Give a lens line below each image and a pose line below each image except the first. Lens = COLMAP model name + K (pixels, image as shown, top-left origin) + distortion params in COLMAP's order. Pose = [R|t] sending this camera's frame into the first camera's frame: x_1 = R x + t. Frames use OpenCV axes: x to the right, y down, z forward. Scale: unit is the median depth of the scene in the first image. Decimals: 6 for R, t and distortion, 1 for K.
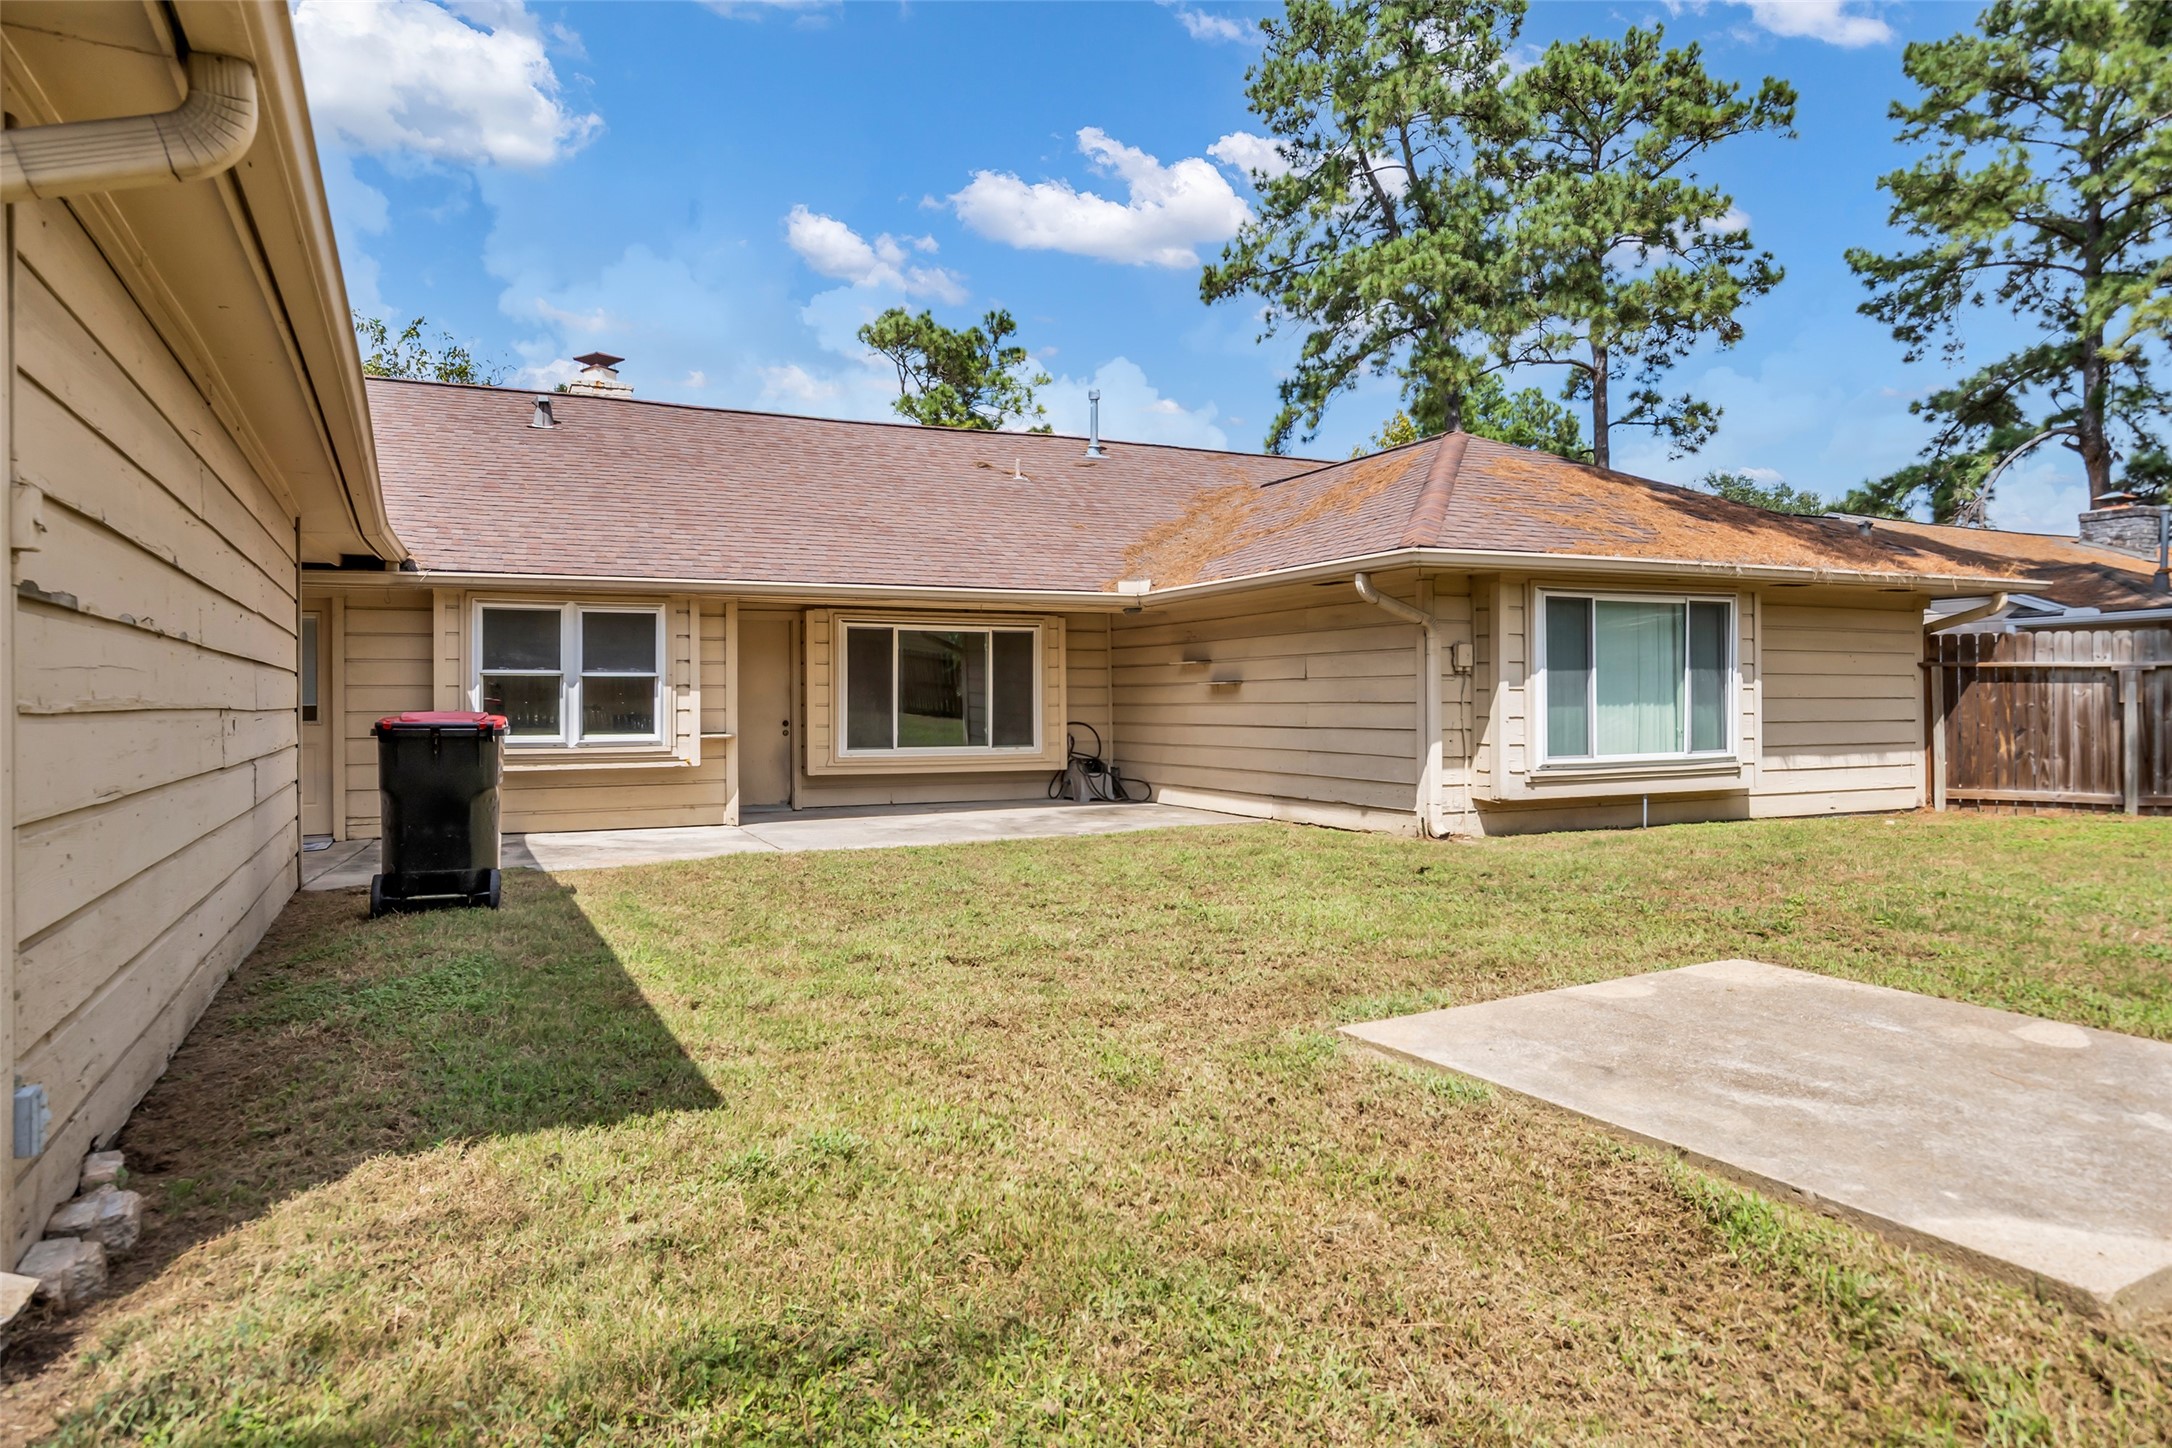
lens RADIAL K [[1267.6, 0, 1079.8], [0, 1267.6, 692.0], [0, 0, 1]] dist [-0.010407, 0.005748]
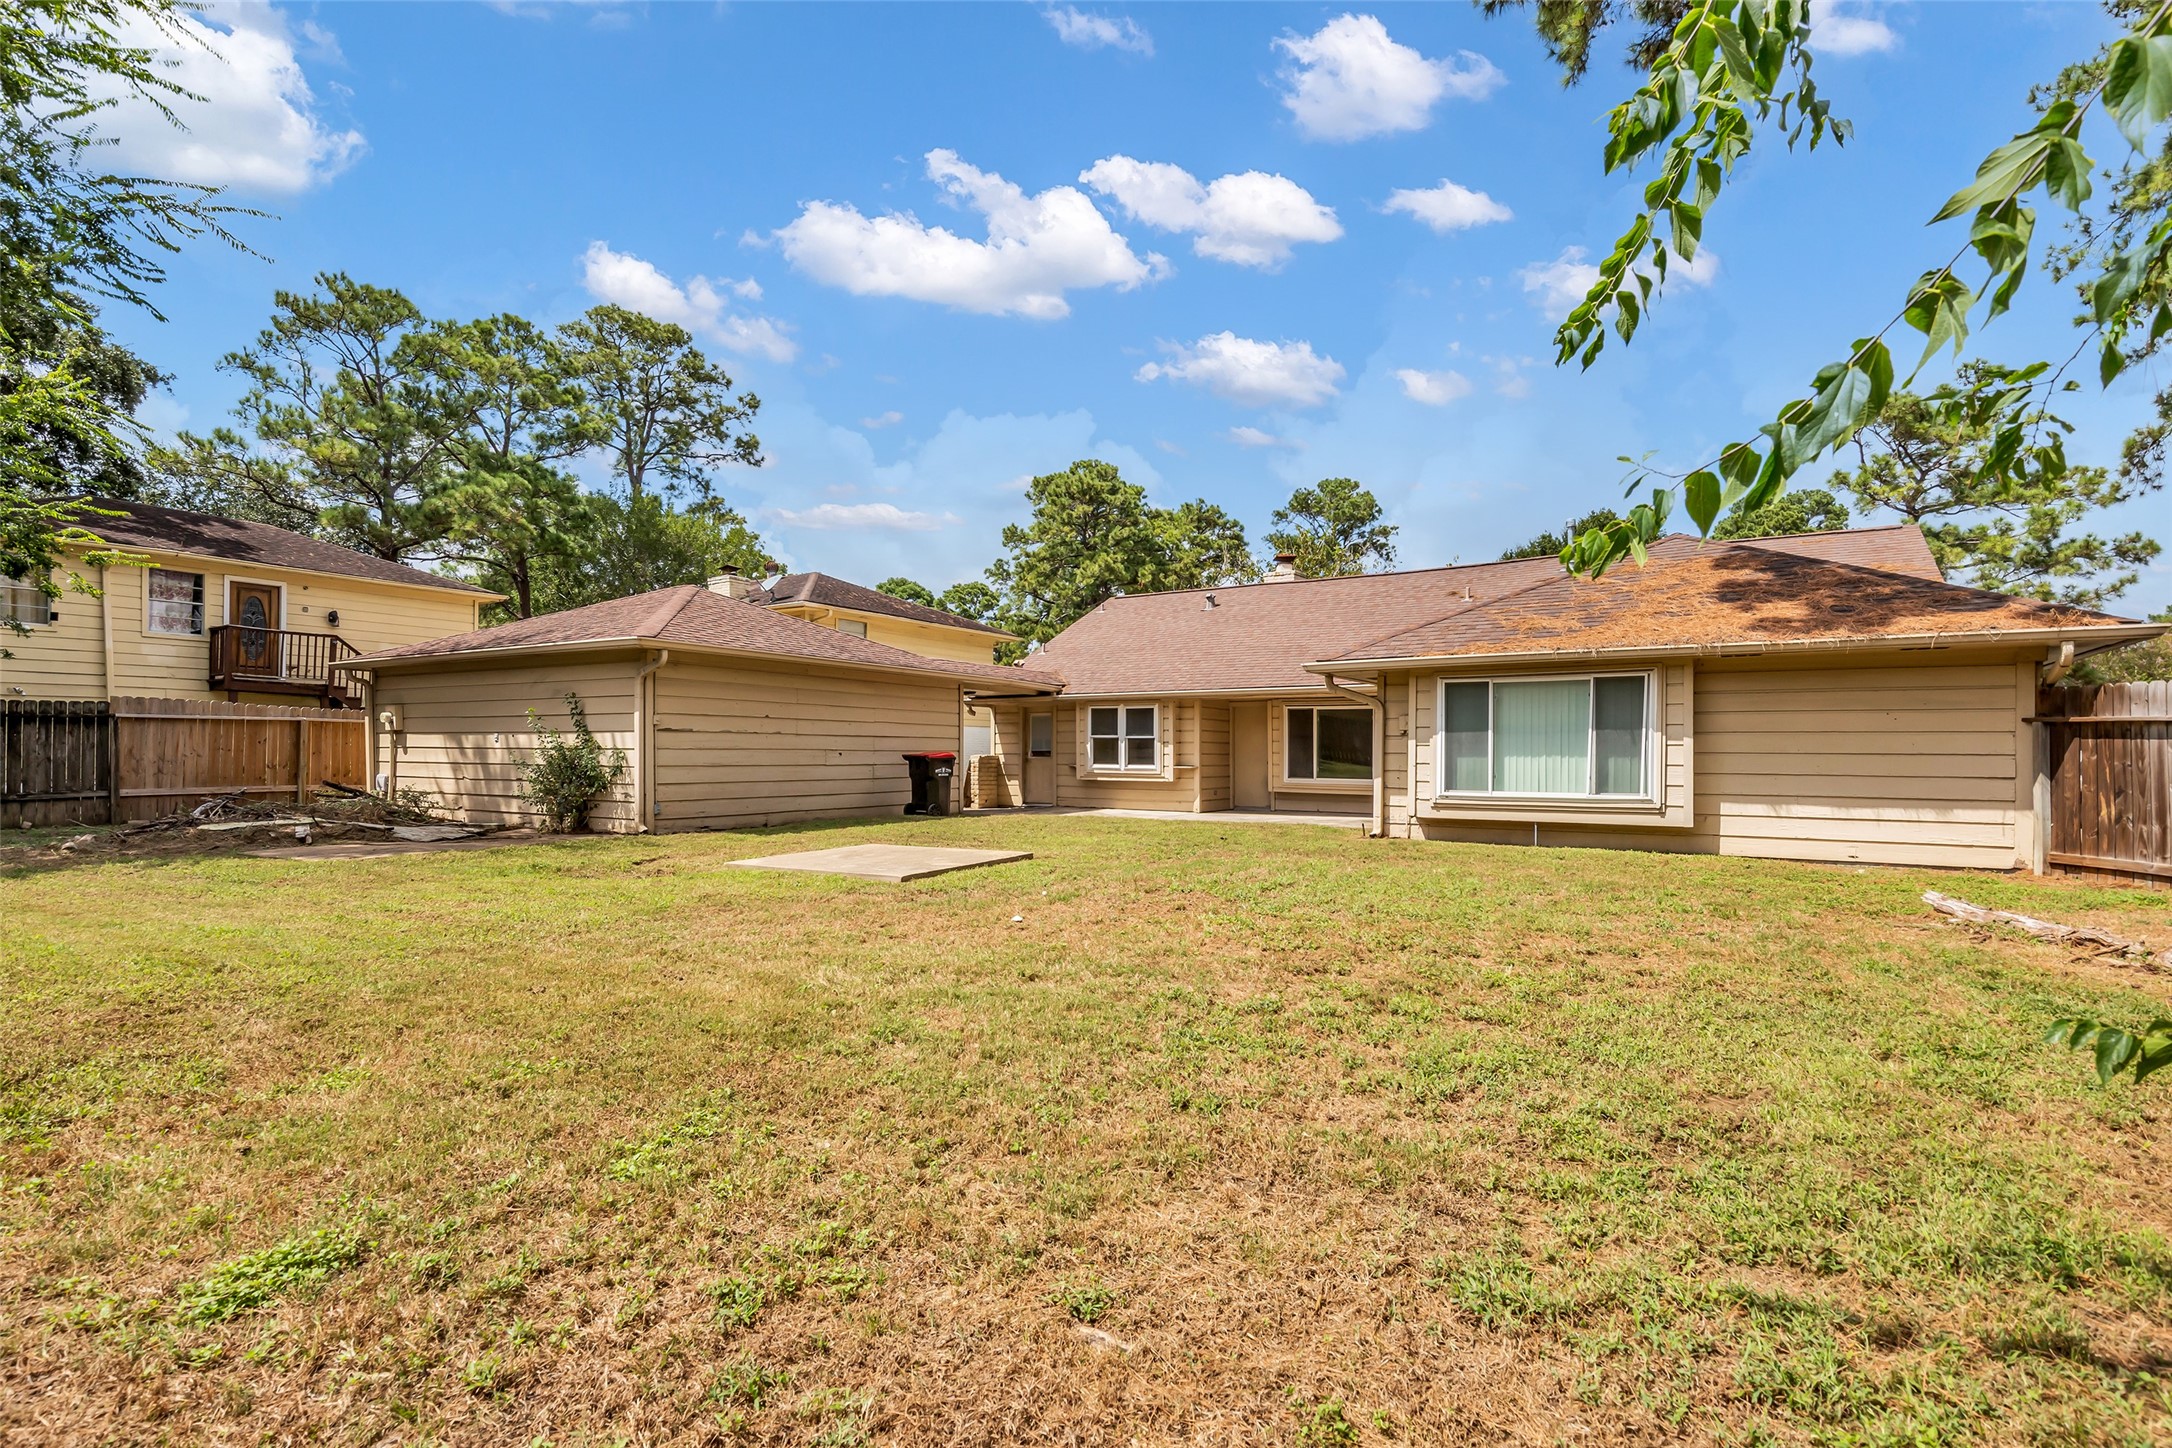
lens RADIAL K [[1020.3, 0, 1110.4], [0, 1020.3, 759.8], [0, 0, 1]] dist [-0.009459, -0.000111]
pose [[0.547776, 0.014097, -0.836507, 0.909903], [-0.001643, 0.999874, 0.015774, -0.002444], [0.836624, -0.007267, 0.547730, 0.005516]]
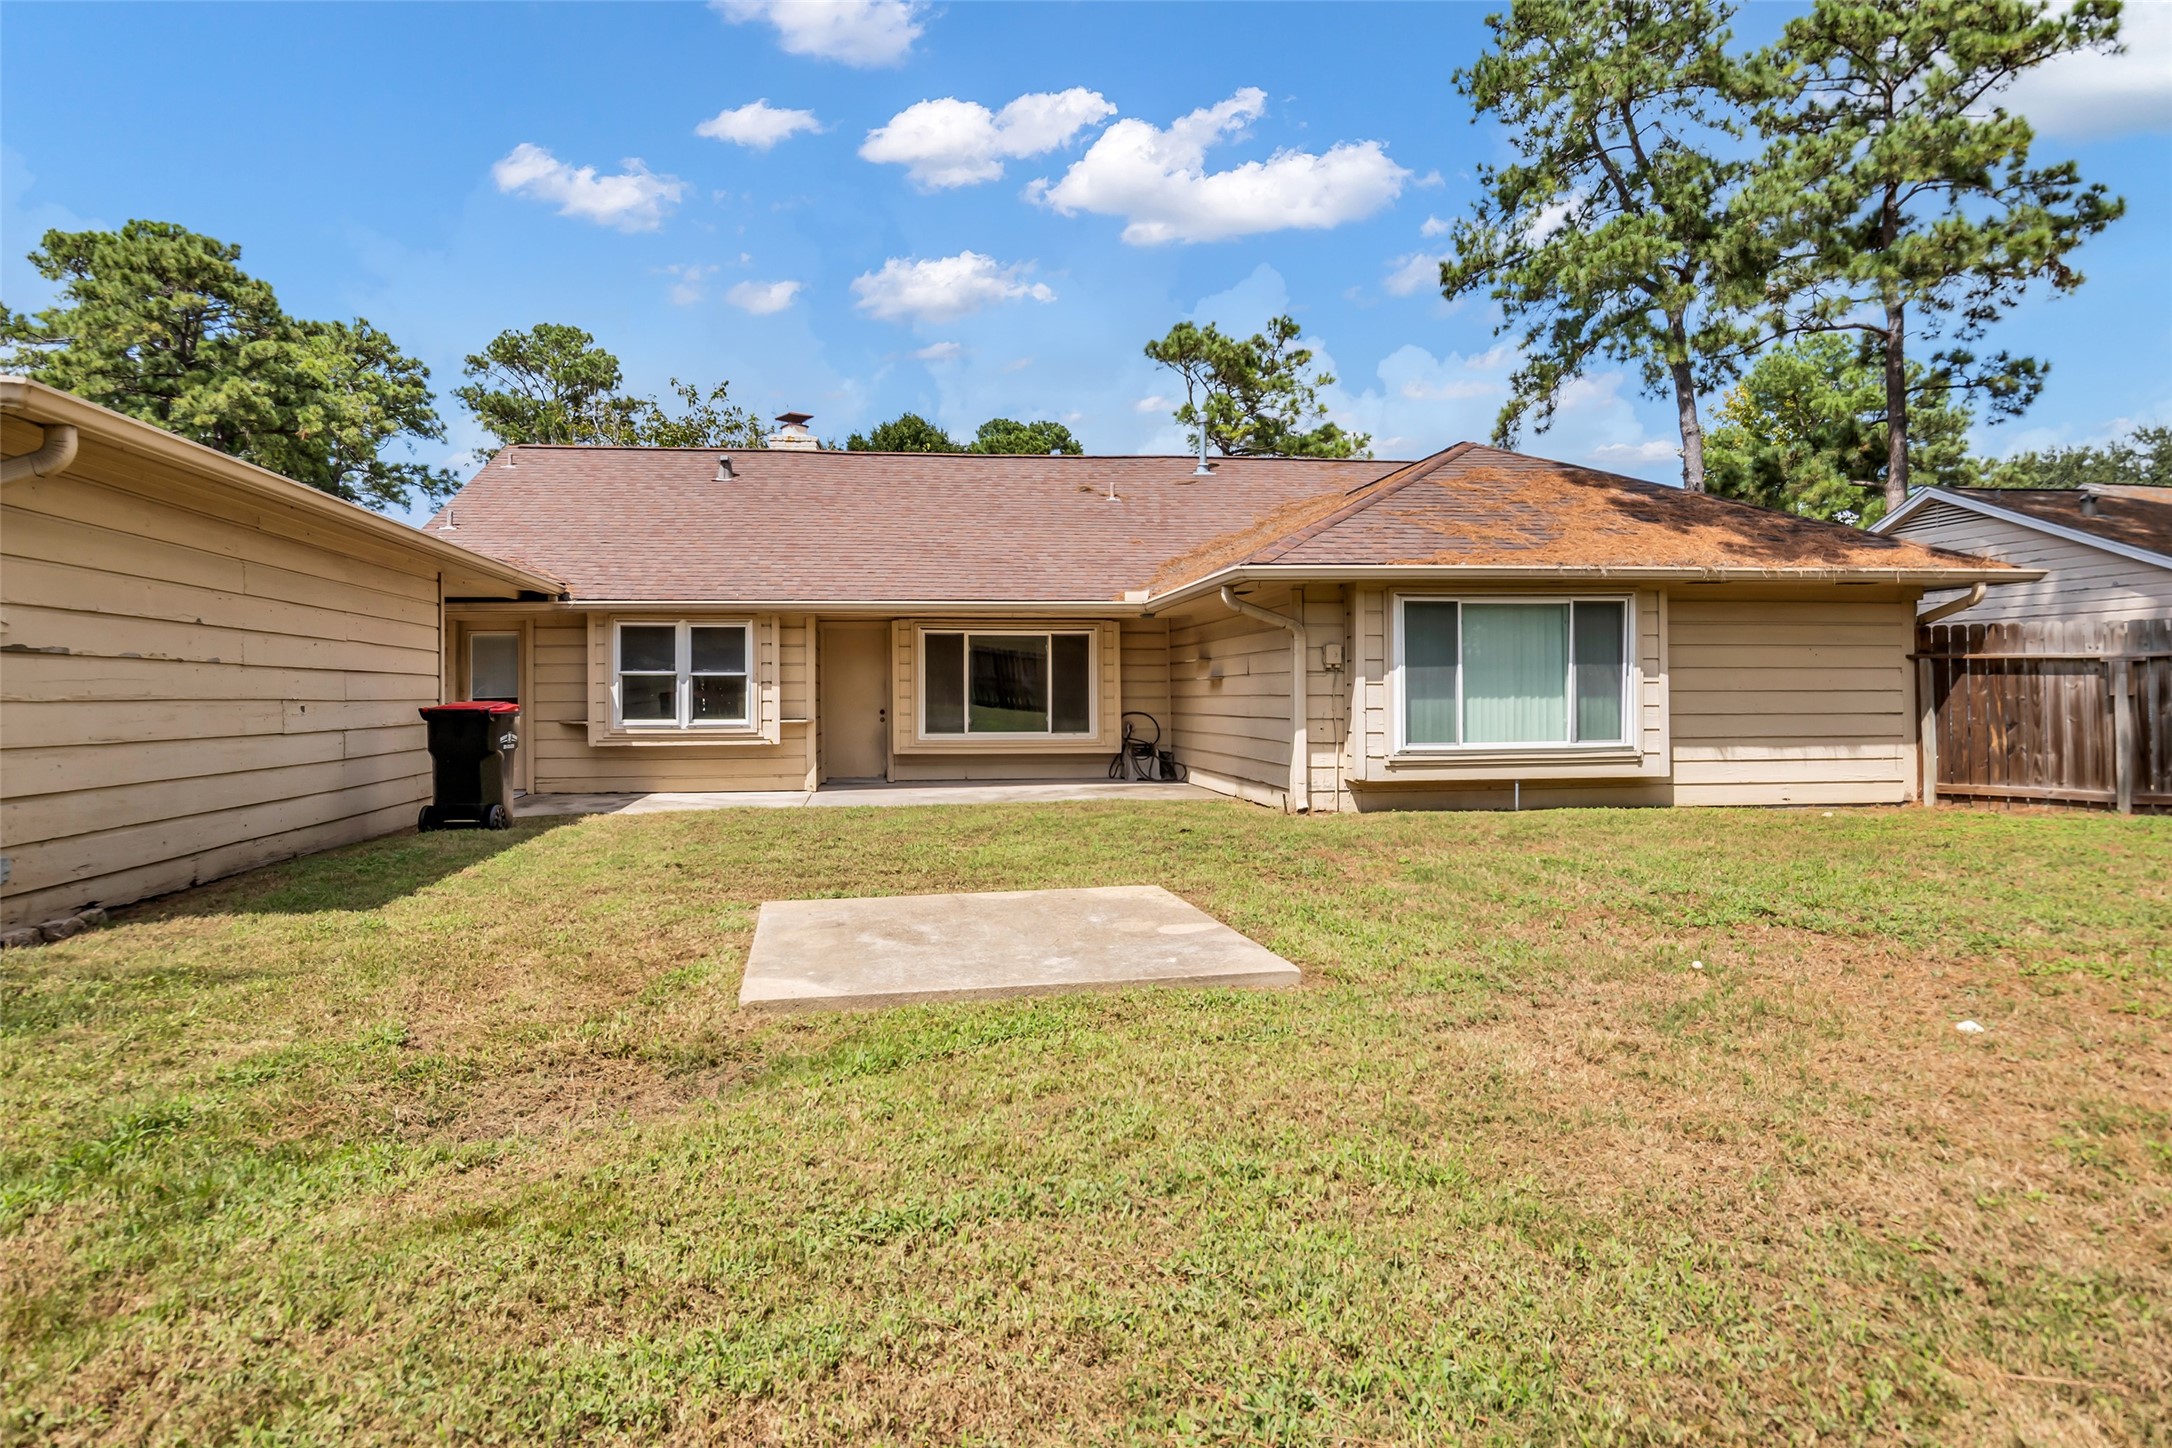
lens RADIAL K [[1267.6, 0, 1081.0], [0, 1267.6, 673.5], [0, 0, 1]] dist [-0.010407, 0.005748]
pose [[0.955013, -0.005135, -0.296521, 0.334875], [0.002479, 0.999953, -0.009332, -0.000988], [0.296555, 0.008178, 0.954981, -0.129734]]
